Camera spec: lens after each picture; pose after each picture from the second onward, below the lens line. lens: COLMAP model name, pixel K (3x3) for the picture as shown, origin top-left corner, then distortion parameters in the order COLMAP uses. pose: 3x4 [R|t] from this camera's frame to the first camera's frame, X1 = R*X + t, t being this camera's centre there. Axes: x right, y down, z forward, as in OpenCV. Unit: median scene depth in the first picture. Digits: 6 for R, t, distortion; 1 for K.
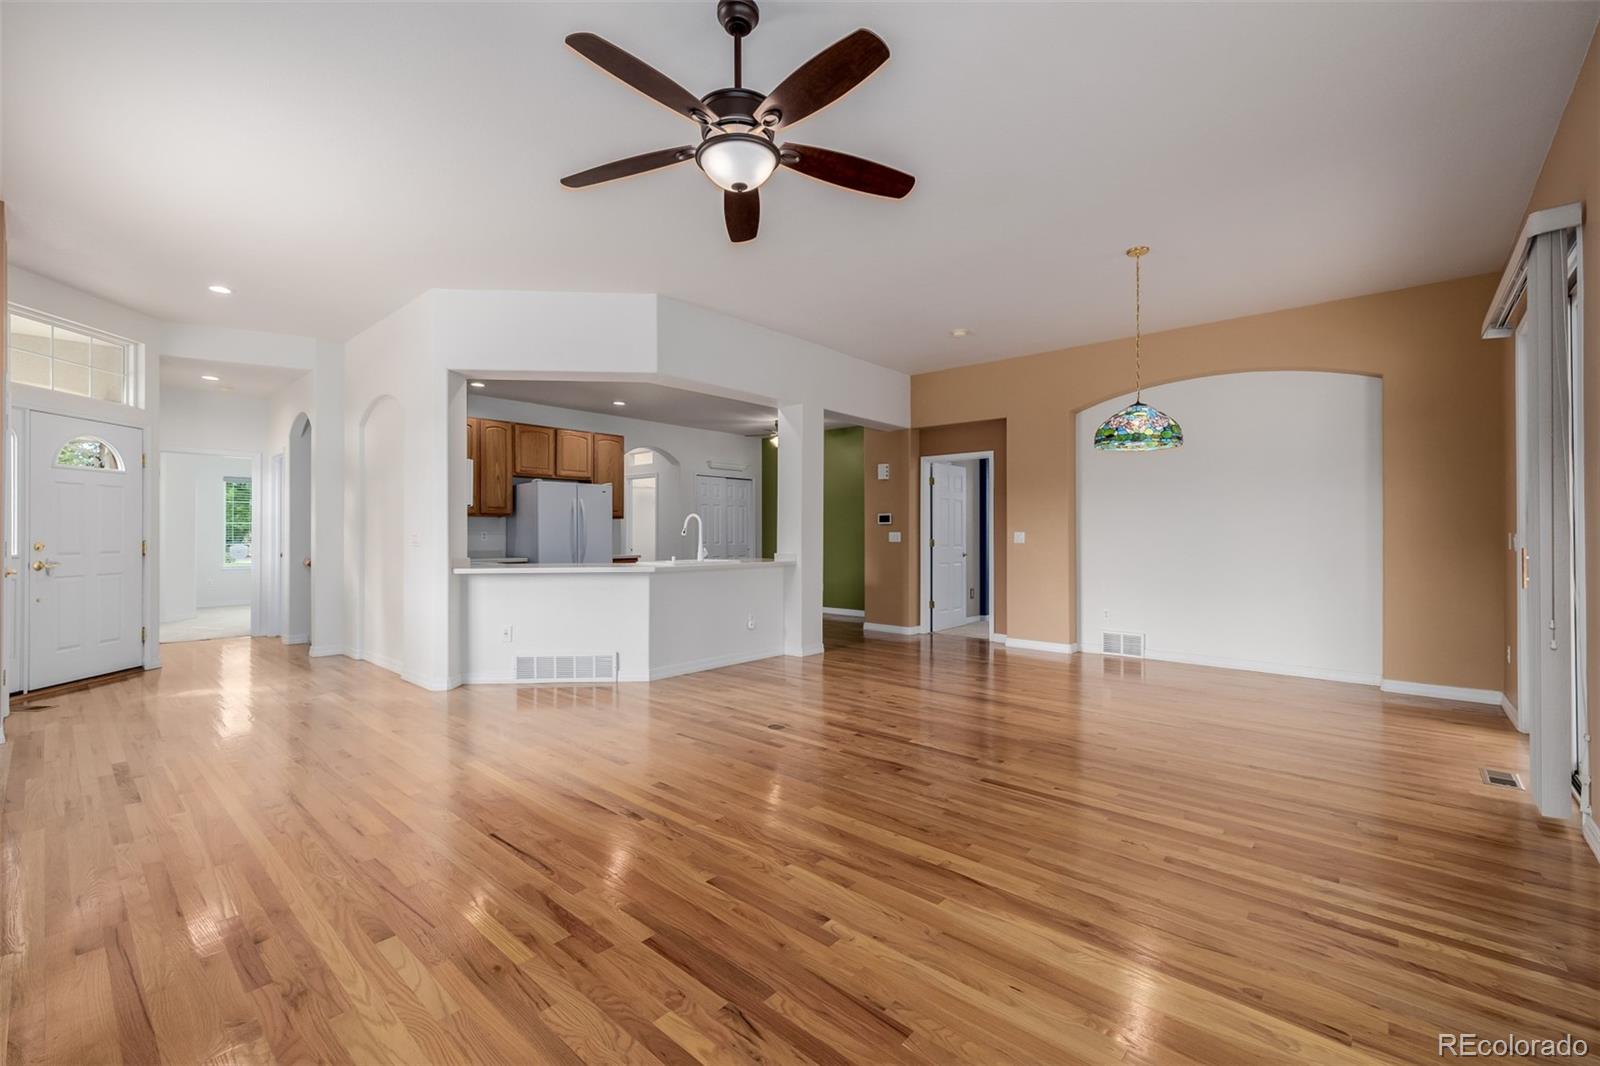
lens RADIAL K [[673.9, 0, 800.6], [0, 673.9, 533.0], [0, 0, 1]] dist [-0.003097, 0.000035]
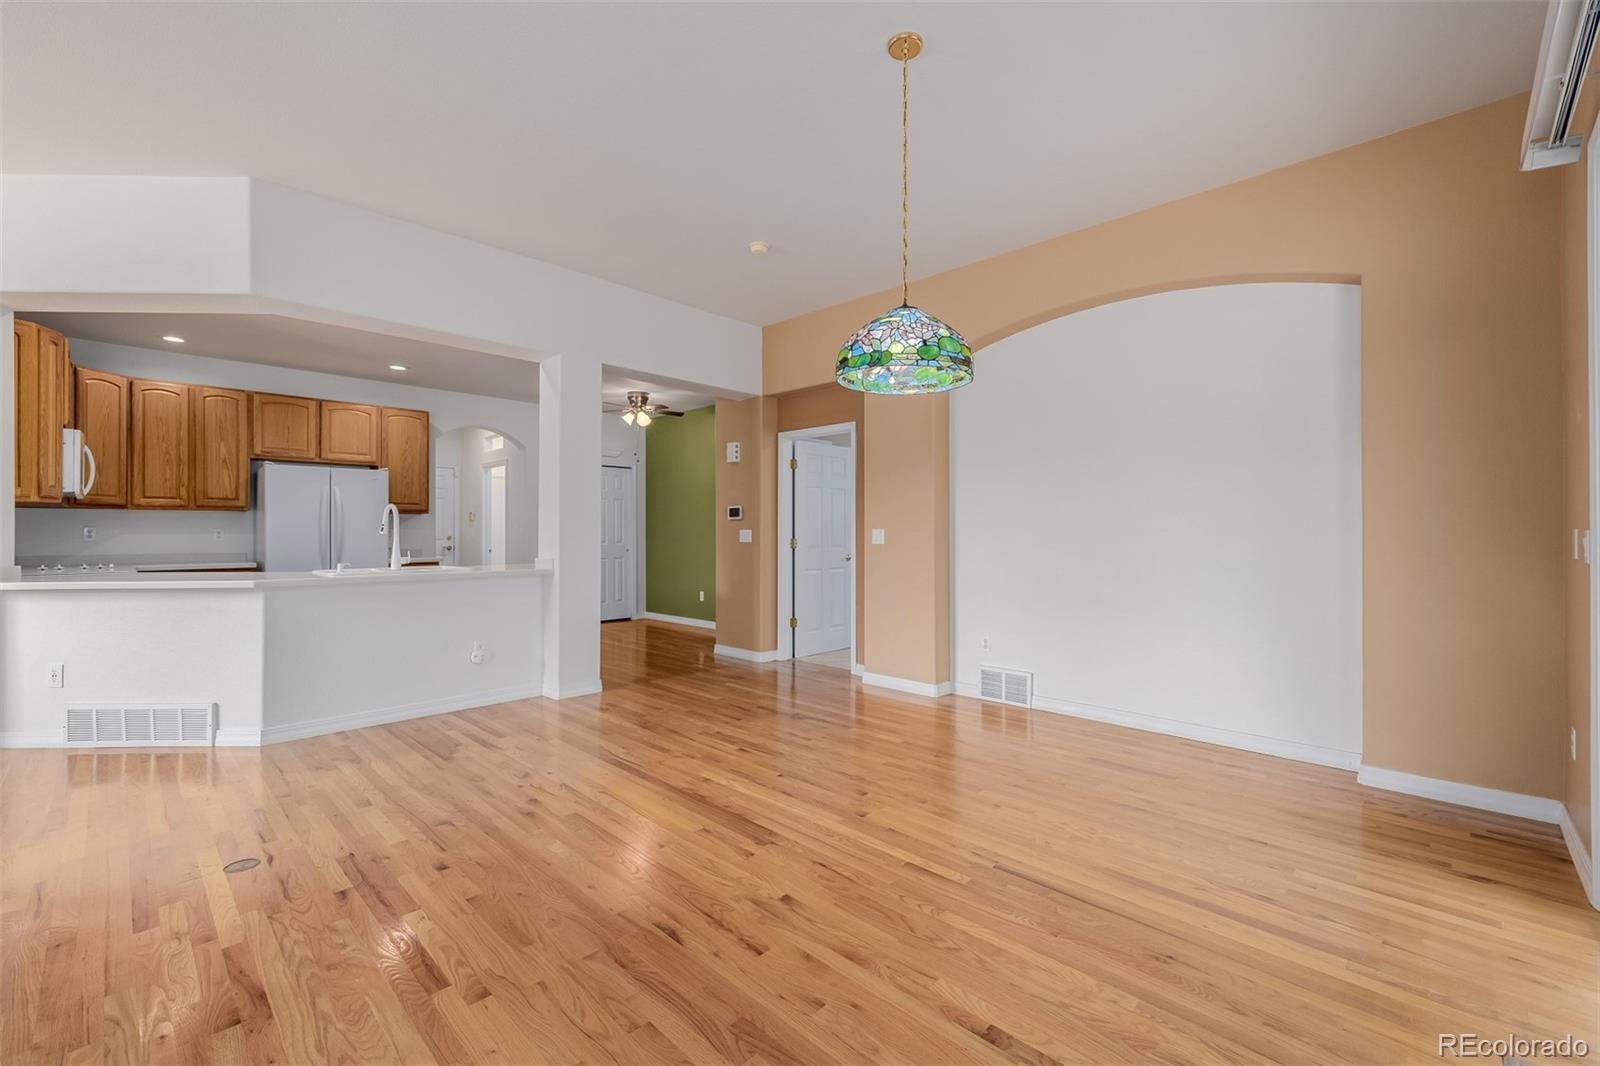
lens RADIAL K [[673.9, 0, 799.0], [0, 673.9, 530.8], [0, 0, 1]] dist [-0.003097, 0.000035]
pose [[0.999001, -0.000310, -0.044693, 0.242033], [0.000238, 0.999999, -0.001622, 0.001528], [0.044694, 0.001610, 0.998999, 0.229545]]
